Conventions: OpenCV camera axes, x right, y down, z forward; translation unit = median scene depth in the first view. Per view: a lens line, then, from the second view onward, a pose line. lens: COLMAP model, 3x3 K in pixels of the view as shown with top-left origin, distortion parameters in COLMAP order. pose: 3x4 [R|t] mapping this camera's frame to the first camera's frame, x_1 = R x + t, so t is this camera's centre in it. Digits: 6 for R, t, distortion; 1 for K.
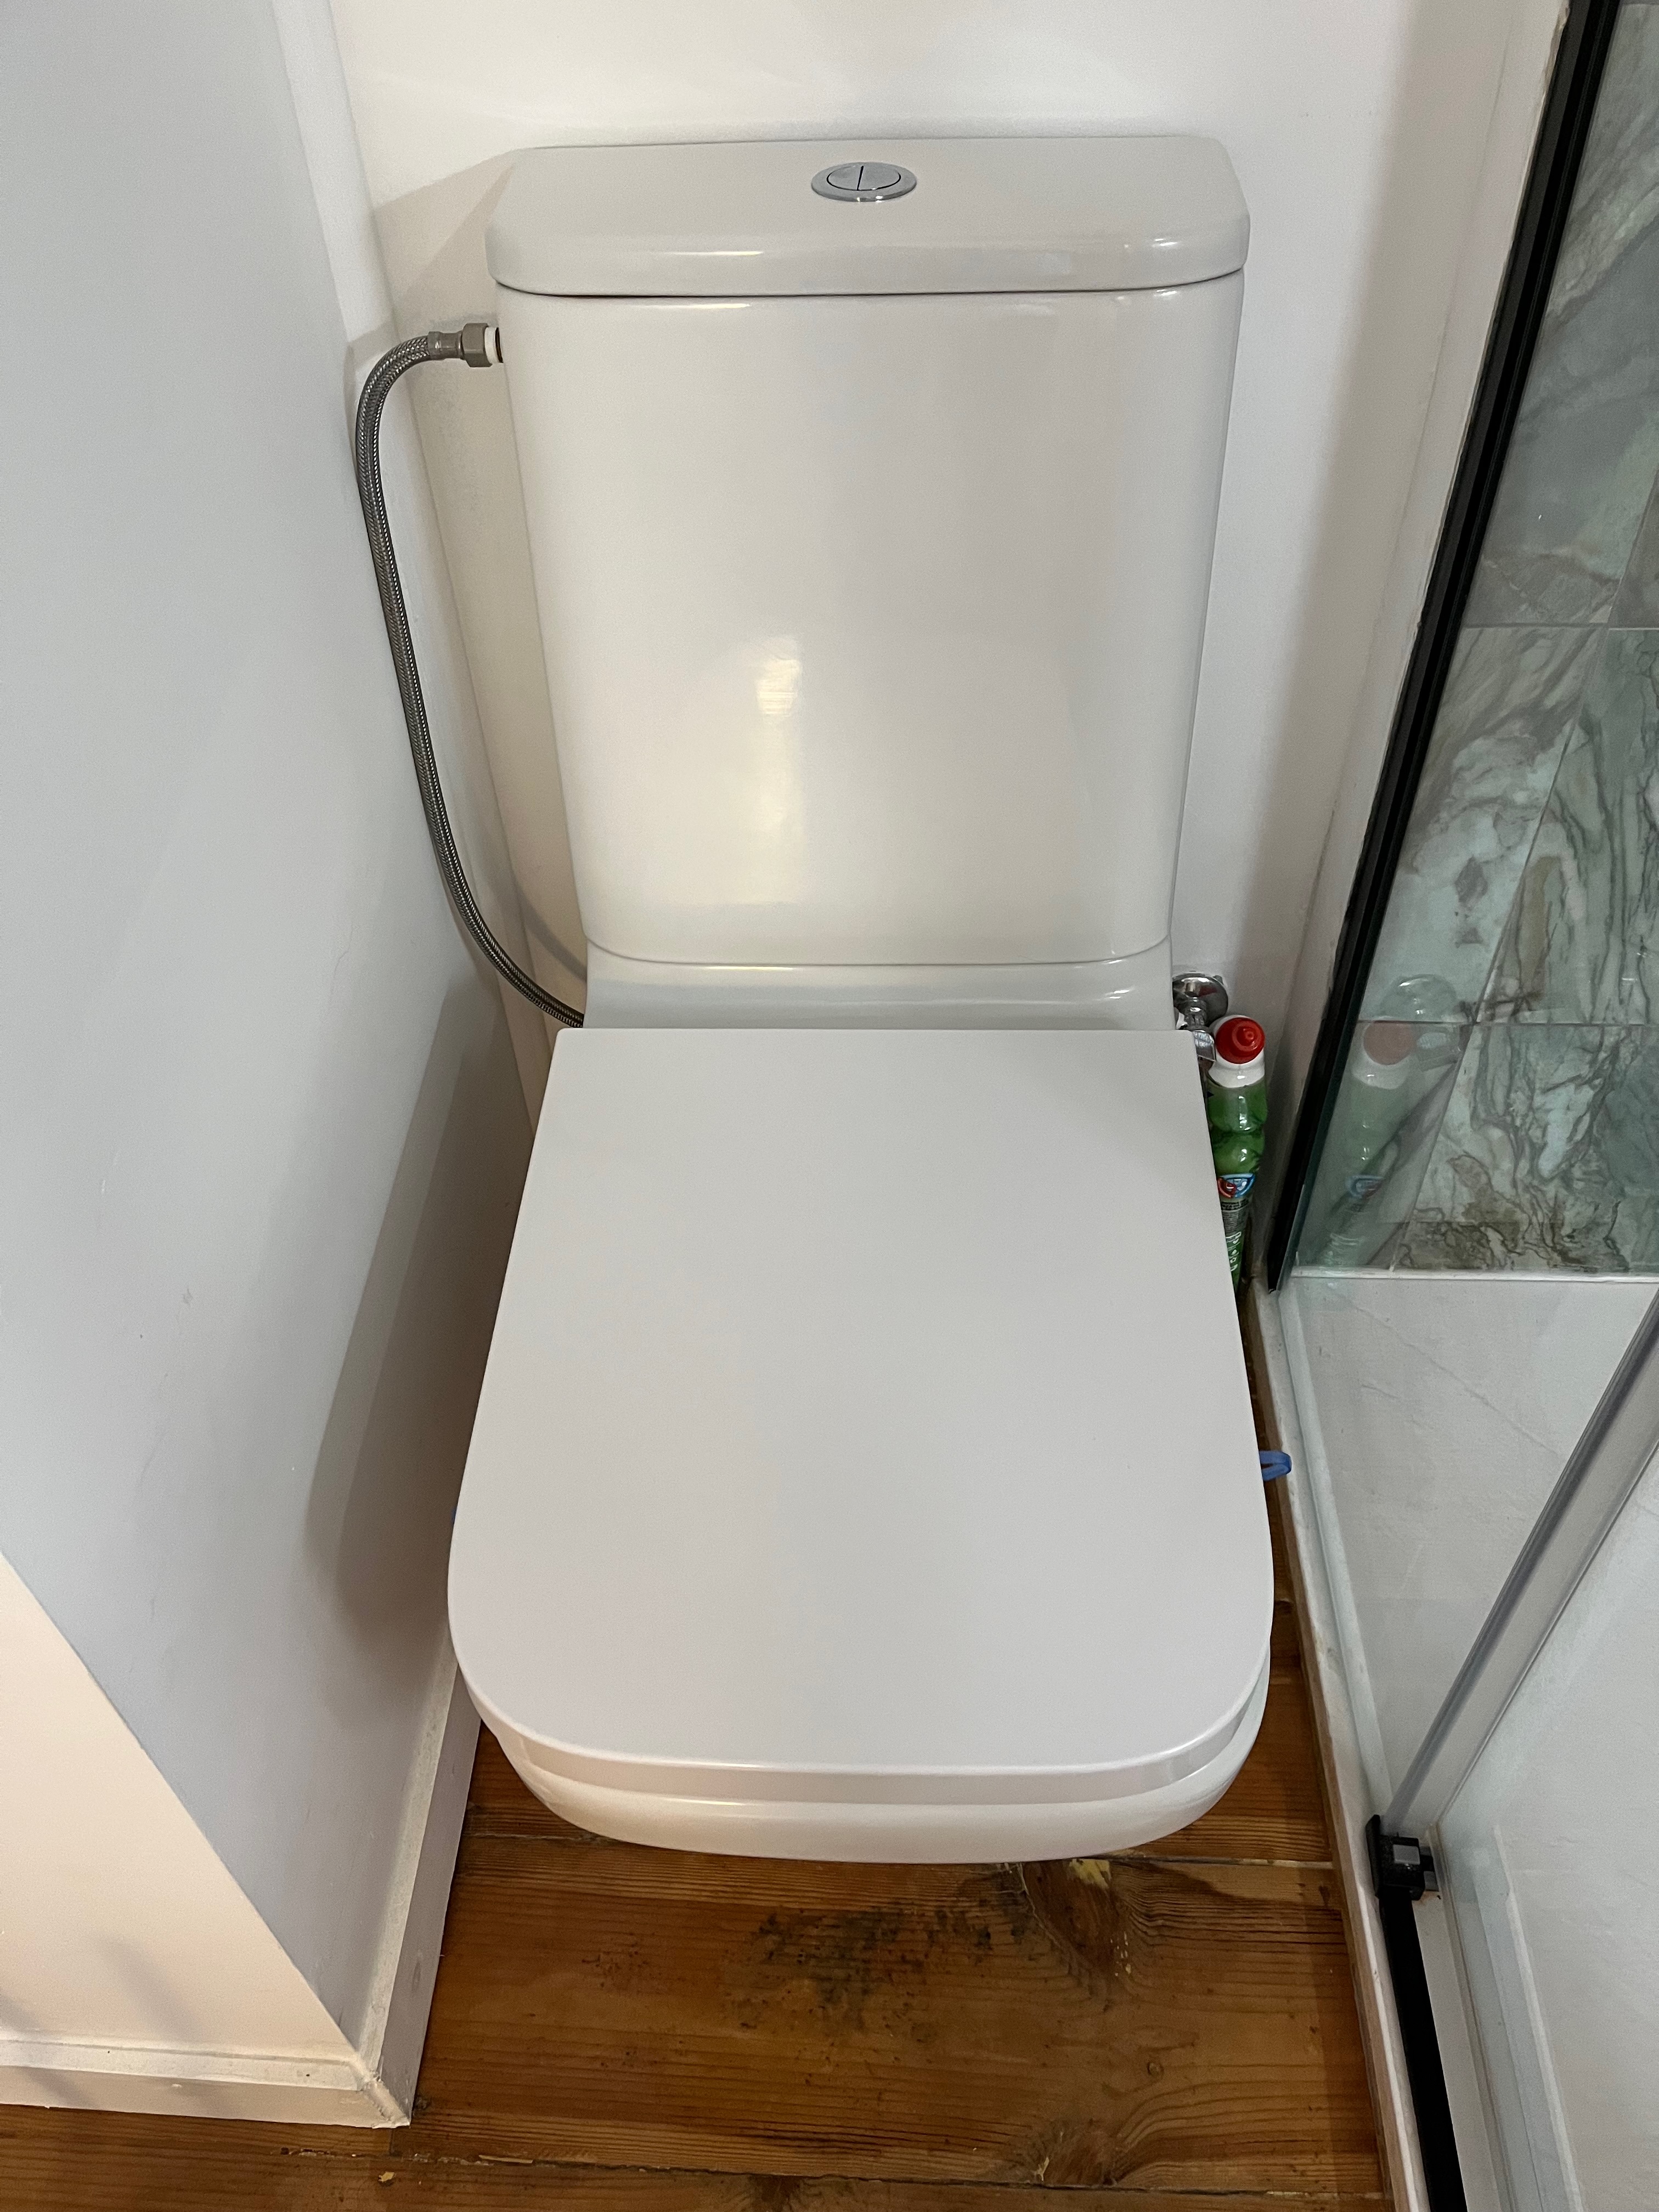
lens RADIAL K [[1653.0, 0, 840.6], [0, 1653.0, 1115.5], [0, 0, 1]] dist [0.015814, 0.003636]
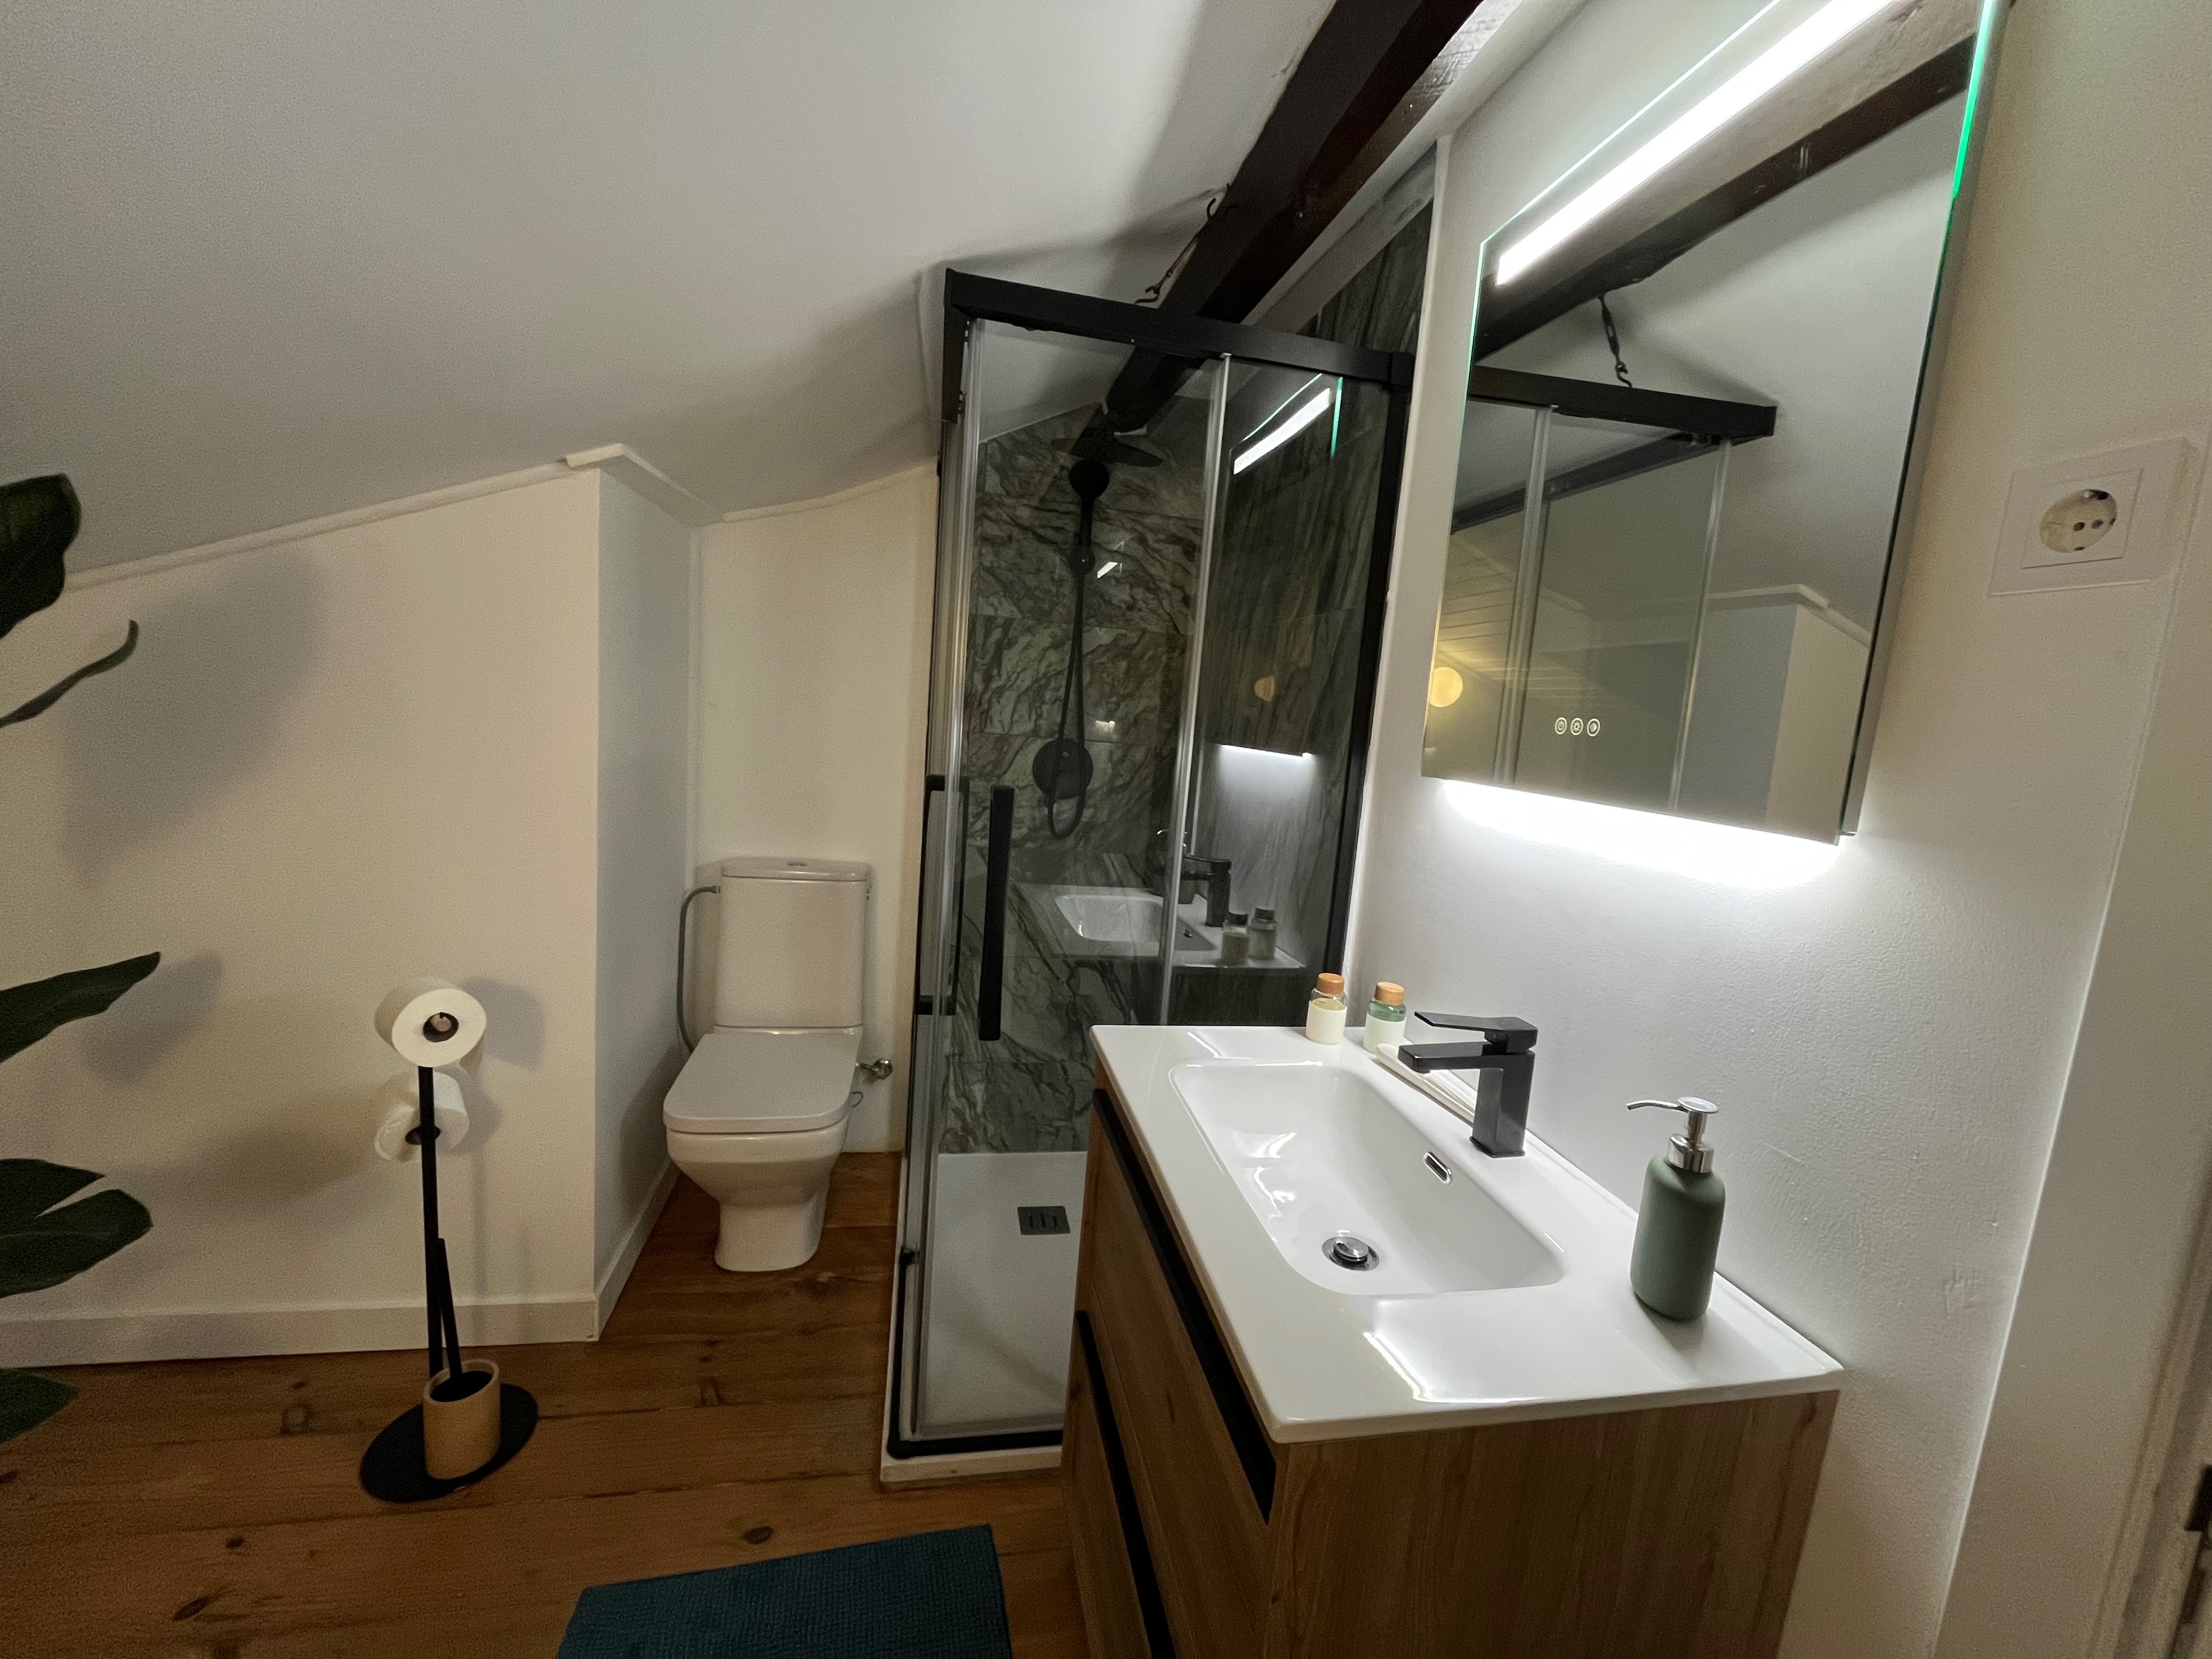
lens RADIAL K [[894.7, 0, 1113.5], [0, 894.7, 818.8], [0, 0, 1]] dist [0.002178, 0.000008]
pose [[0.965988, 0.070990, 0.248652, 0.205382], [0.095360, 0.796010, -0.597724, 0.873919], [-0.240362, 0.601106, 0.762167, -1.179028]]
